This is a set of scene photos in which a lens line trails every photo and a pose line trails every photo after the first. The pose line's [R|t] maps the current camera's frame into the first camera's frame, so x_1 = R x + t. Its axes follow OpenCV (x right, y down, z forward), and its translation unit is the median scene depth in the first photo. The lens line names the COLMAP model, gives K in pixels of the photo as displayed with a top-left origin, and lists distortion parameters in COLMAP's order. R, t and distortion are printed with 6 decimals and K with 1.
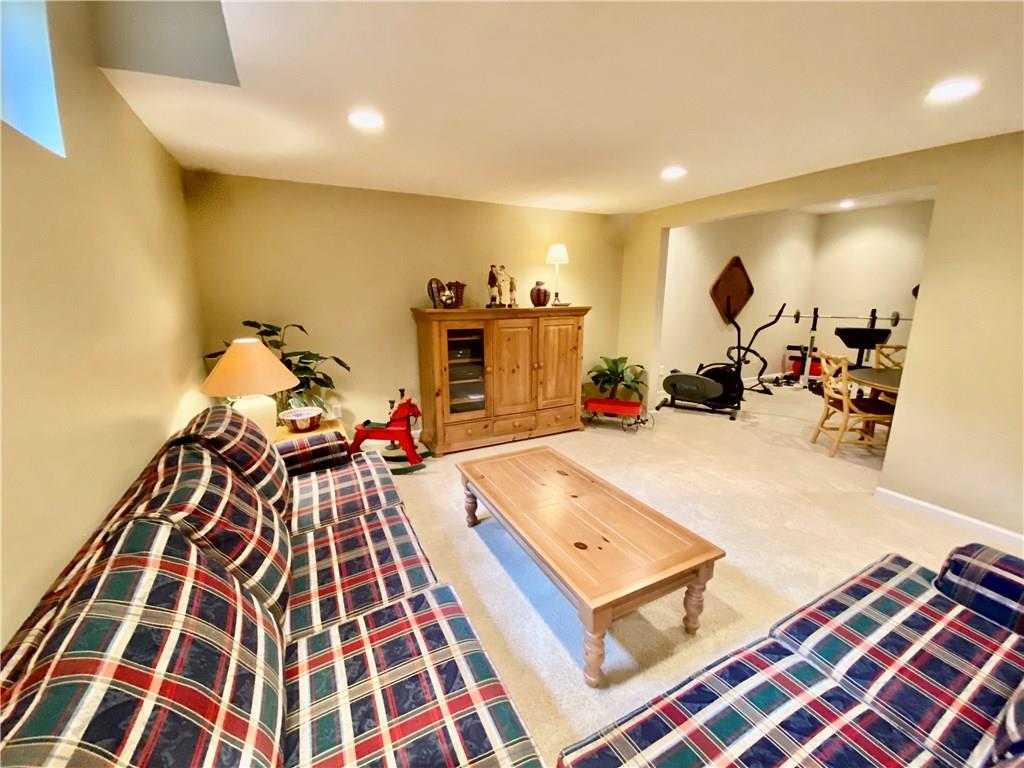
lens RADIAL K [[415.9, 0, 512.0], [0, 415.9, 384.0], [0, 0, 1]] dist [0.029913, -0.025805]
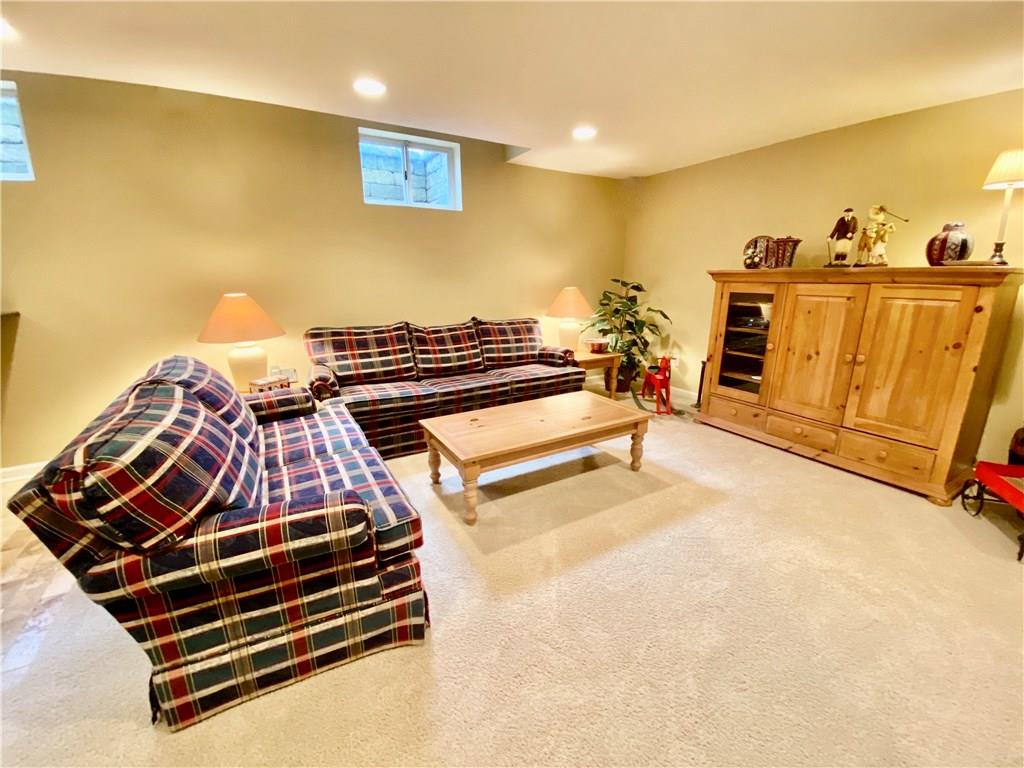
lens RADIAL K [[403.8, 0, 515.7], [0, 403.8, 389.6], [0, 0, 1]] dist [0.017286, -0.022372]
pose [[0.044553, 0.261725, -0.964114, 0.655766], [-0.214164, 0.945137, 0.246676, -0.040988], [0.975781, 0.195488, 0.098161, 0.434230]]
